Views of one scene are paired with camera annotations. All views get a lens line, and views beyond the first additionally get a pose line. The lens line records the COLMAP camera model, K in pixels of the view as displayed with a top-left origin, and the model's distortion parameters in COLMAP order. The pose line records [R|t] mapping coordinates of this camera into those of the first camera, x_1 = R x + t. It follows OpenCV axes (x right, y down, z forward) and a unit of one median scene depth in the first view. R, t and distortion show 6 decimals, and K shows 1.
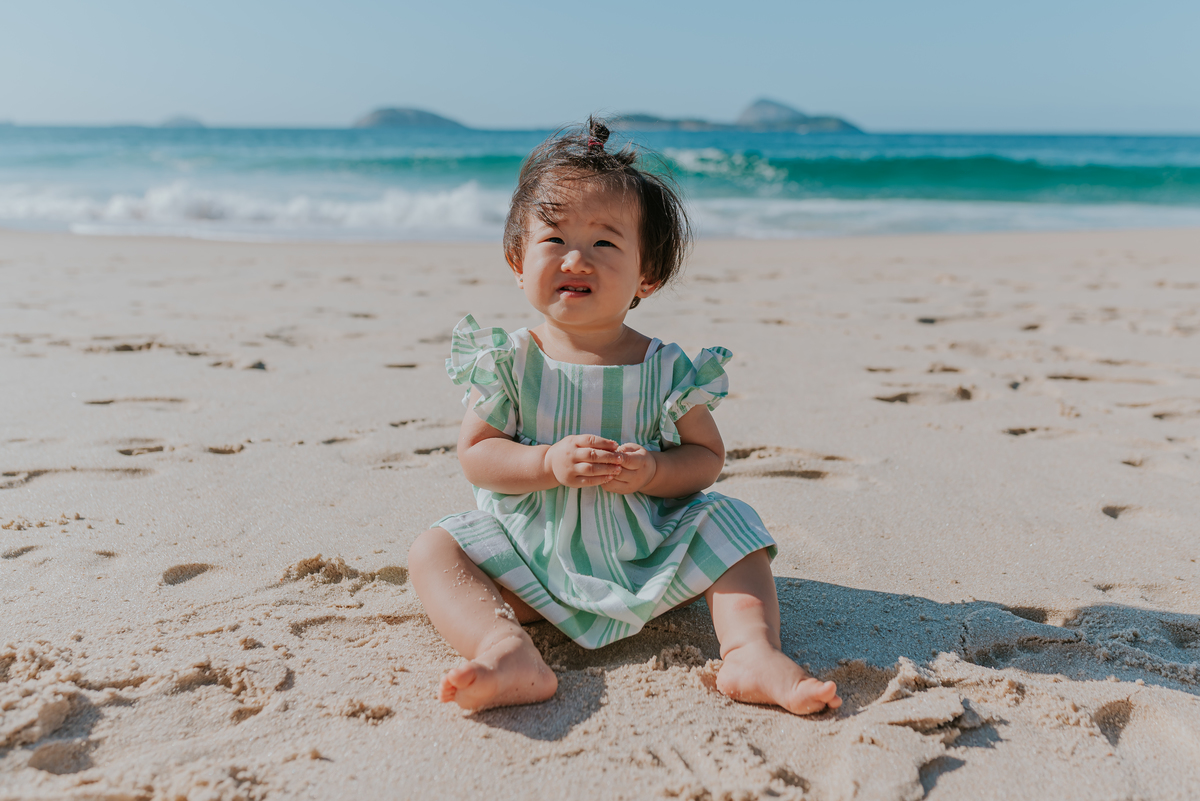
lens RADIAL K [[1213.7, 0, 600.5], [0, 1213.7, 400.5], [0, 0, 1]] dist [-0.006460, -0.003315]
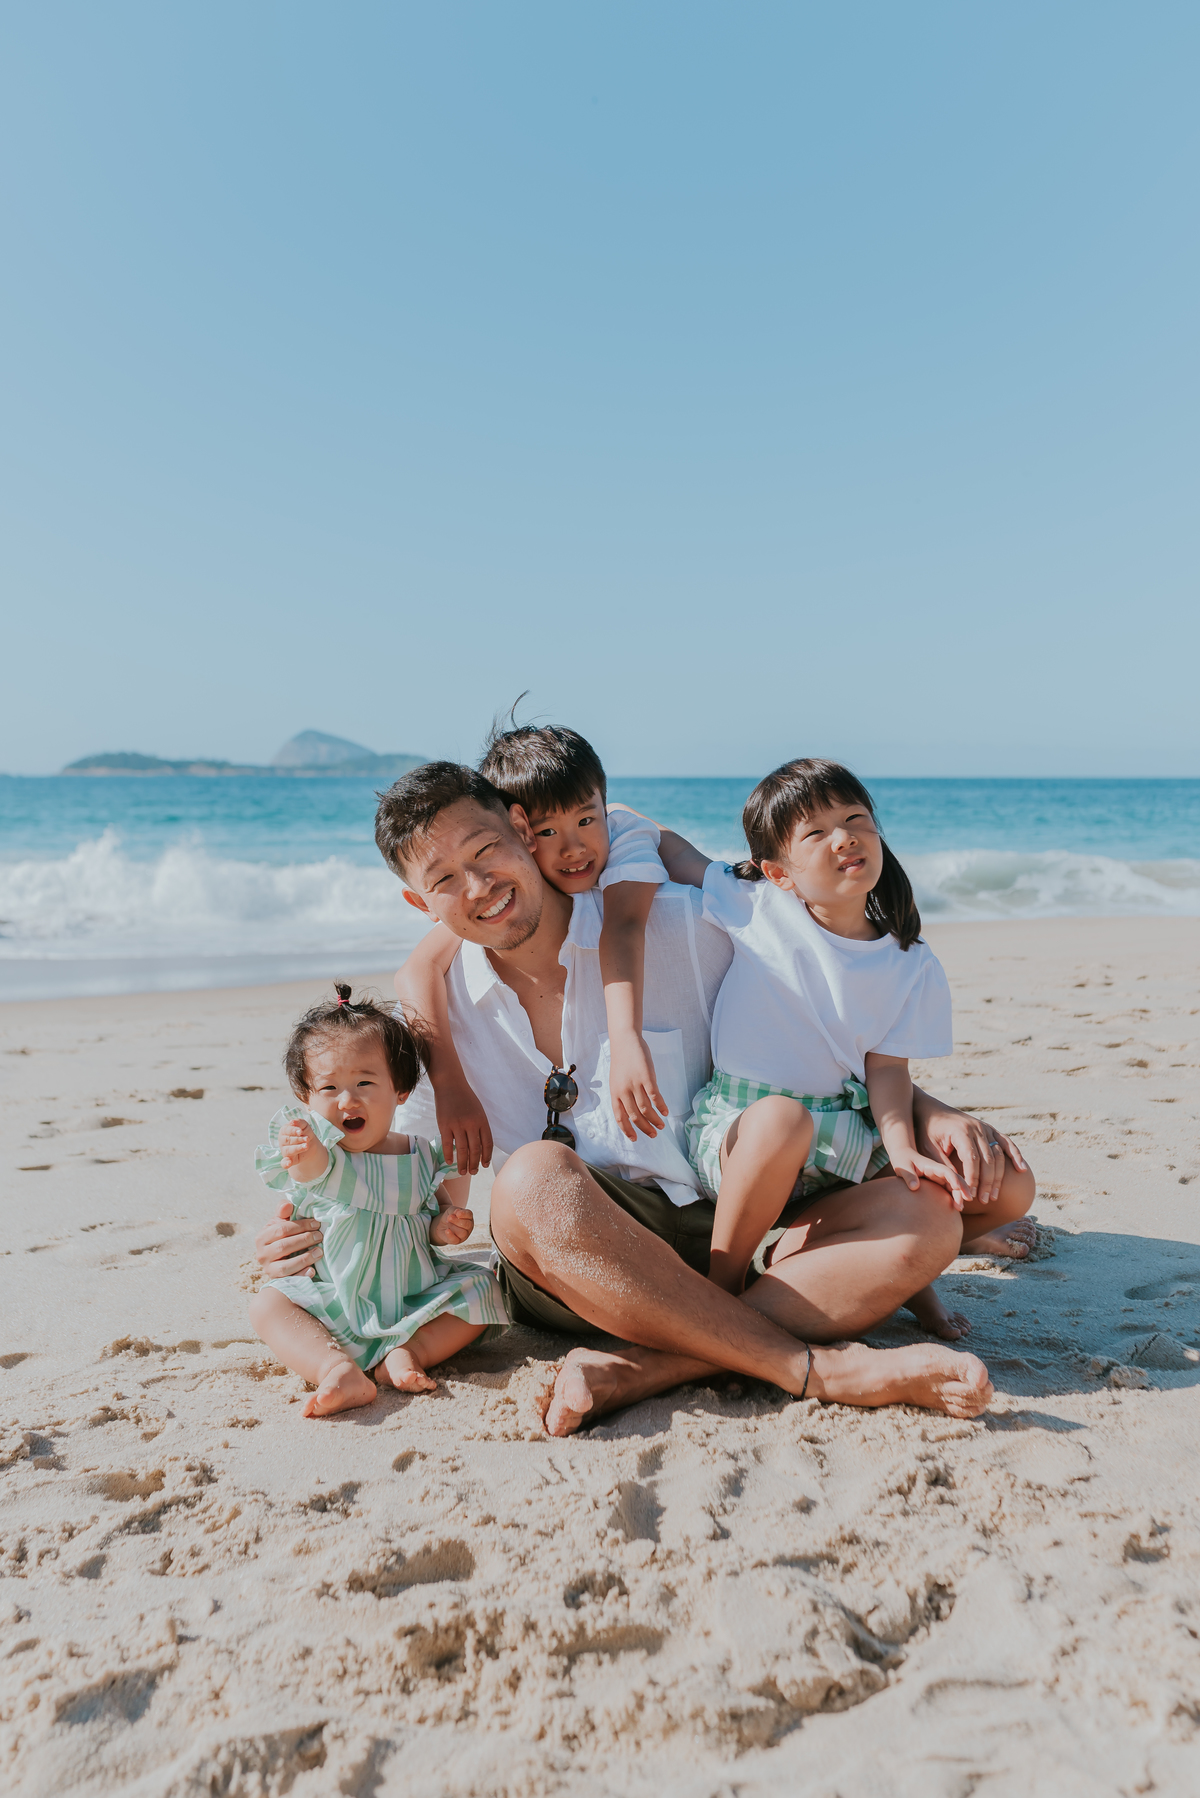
lens RADIAL K [[1818.6, 0, 600.0], [0, 1818.6, 899.0], [0, 0, 1]] dist [-0.006460, -0.003315]
pose [[0.958013, -0.011816, 0.286481, -0.300862], [0.053319, 0.989064, -0.137508, -0.034229], [-0.281723, 0.147010, 0.948167, -0.984567]]
